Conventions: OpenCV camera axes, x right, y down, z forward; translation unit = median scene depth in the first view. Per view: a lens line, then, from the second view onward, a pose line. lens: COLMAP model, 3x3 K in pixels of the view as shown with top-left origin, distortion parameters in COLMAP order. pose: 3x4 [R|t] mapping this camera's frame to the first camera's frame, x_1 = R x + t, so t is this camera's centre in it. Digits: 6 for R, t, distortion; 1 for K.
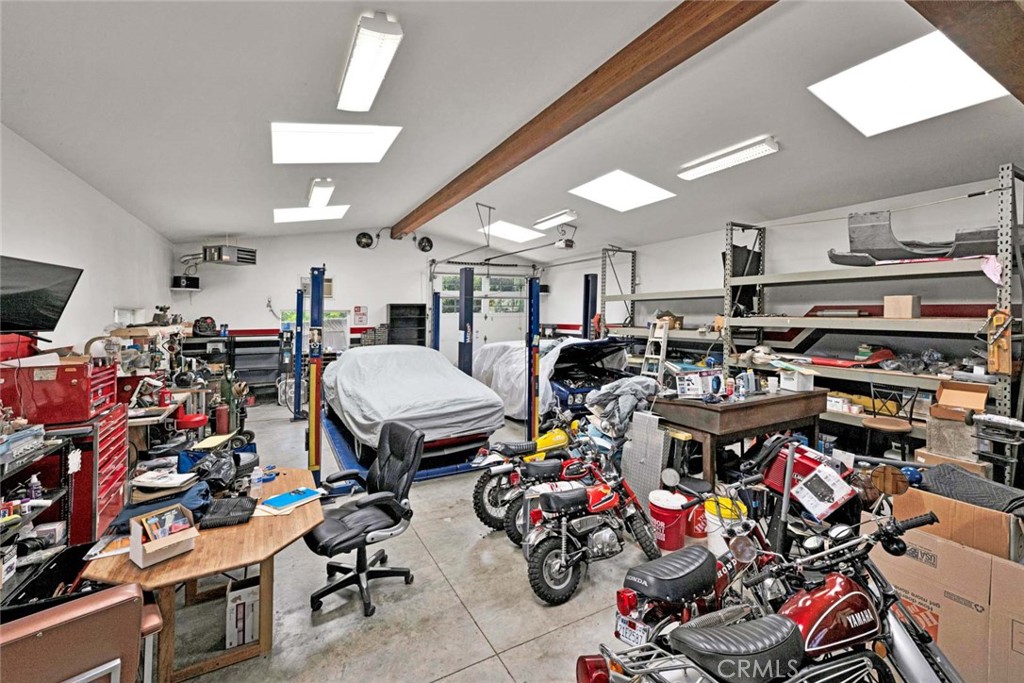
lens RADIAL K [[417.0, 0, 513.8], [0, 417.0, 357.8], [0, 0, 1]] dist [-0.004927, -0.001241]
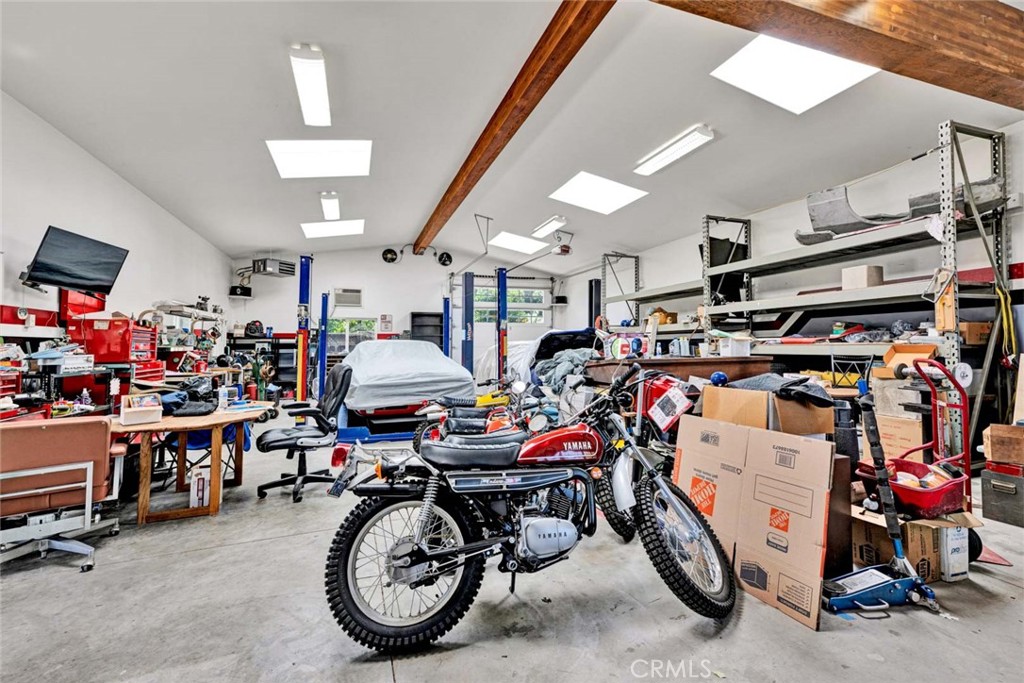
lens RADIAL K [[417.0, 0, 506.0], [0, 417.0, 350.0], [0, 0, 1]] dist [-0.004927, -0.001241]
pose [[0.986987, -0.005028, -0.160724, 0.190295], [-0.010445, 0.995395, -0.095282, 0.107889], [0.160463, 0.095721, 0.982389, -0.060409]]
